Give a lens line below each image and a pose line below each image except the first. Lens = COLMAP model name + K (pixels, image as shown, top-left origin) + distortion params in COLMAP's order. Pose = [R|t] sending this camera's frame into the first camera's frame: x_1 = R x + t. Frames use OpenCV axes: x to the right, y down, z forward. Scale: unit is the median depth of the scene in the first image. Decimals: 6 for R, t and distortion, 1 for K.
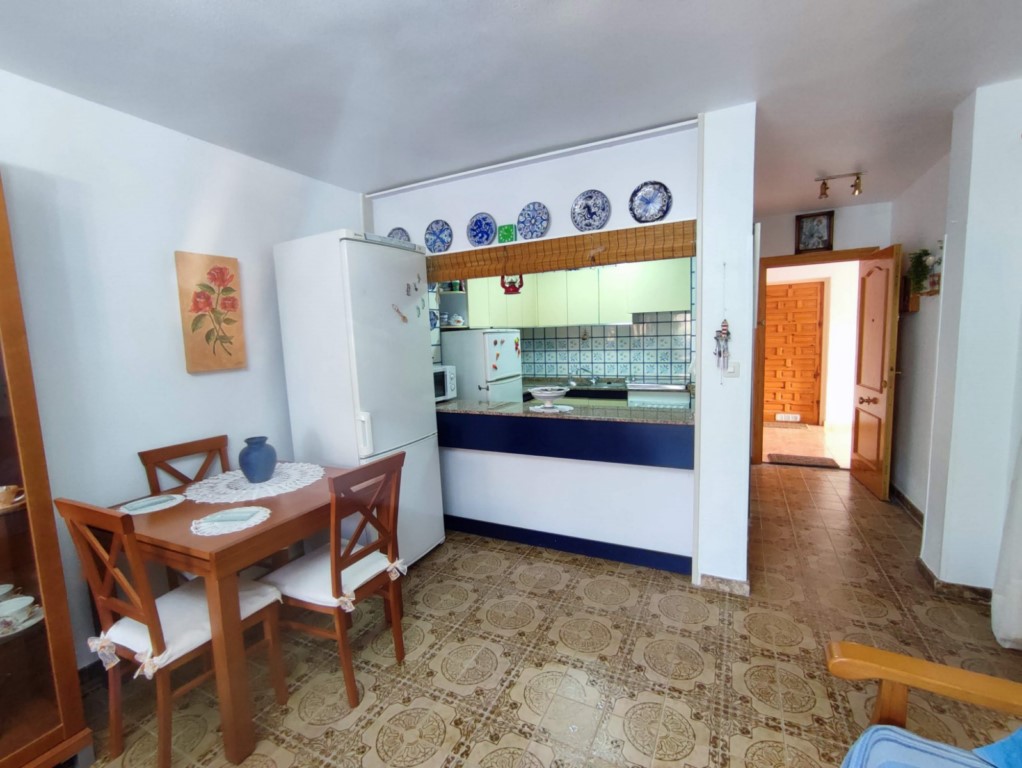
lens RADIAL K [[463.9, 0, 506.8], [0, 463.9, 382.8], [0, 0, 1]] dist [0.000952, 0.000148]
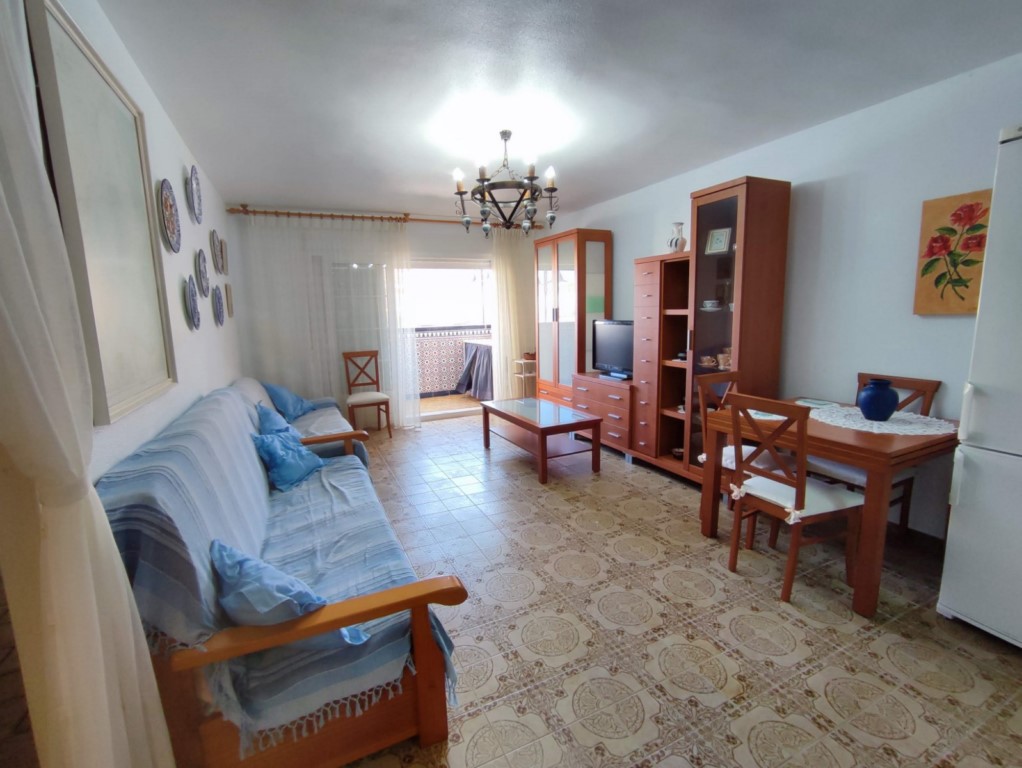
lens RADIAL K [[463.9, 0, 510.4], [0, 463.9, 383.8], [0, 0, 1]] dist [0.000952, 0.000148]
pose [[-0.612111, 0.177451, -0.770604, 0.756654], [-0.032859, 0.967947, 0.248995, -0.103305], [0.790089, 0.177734, -0.586660, 0.900030]]
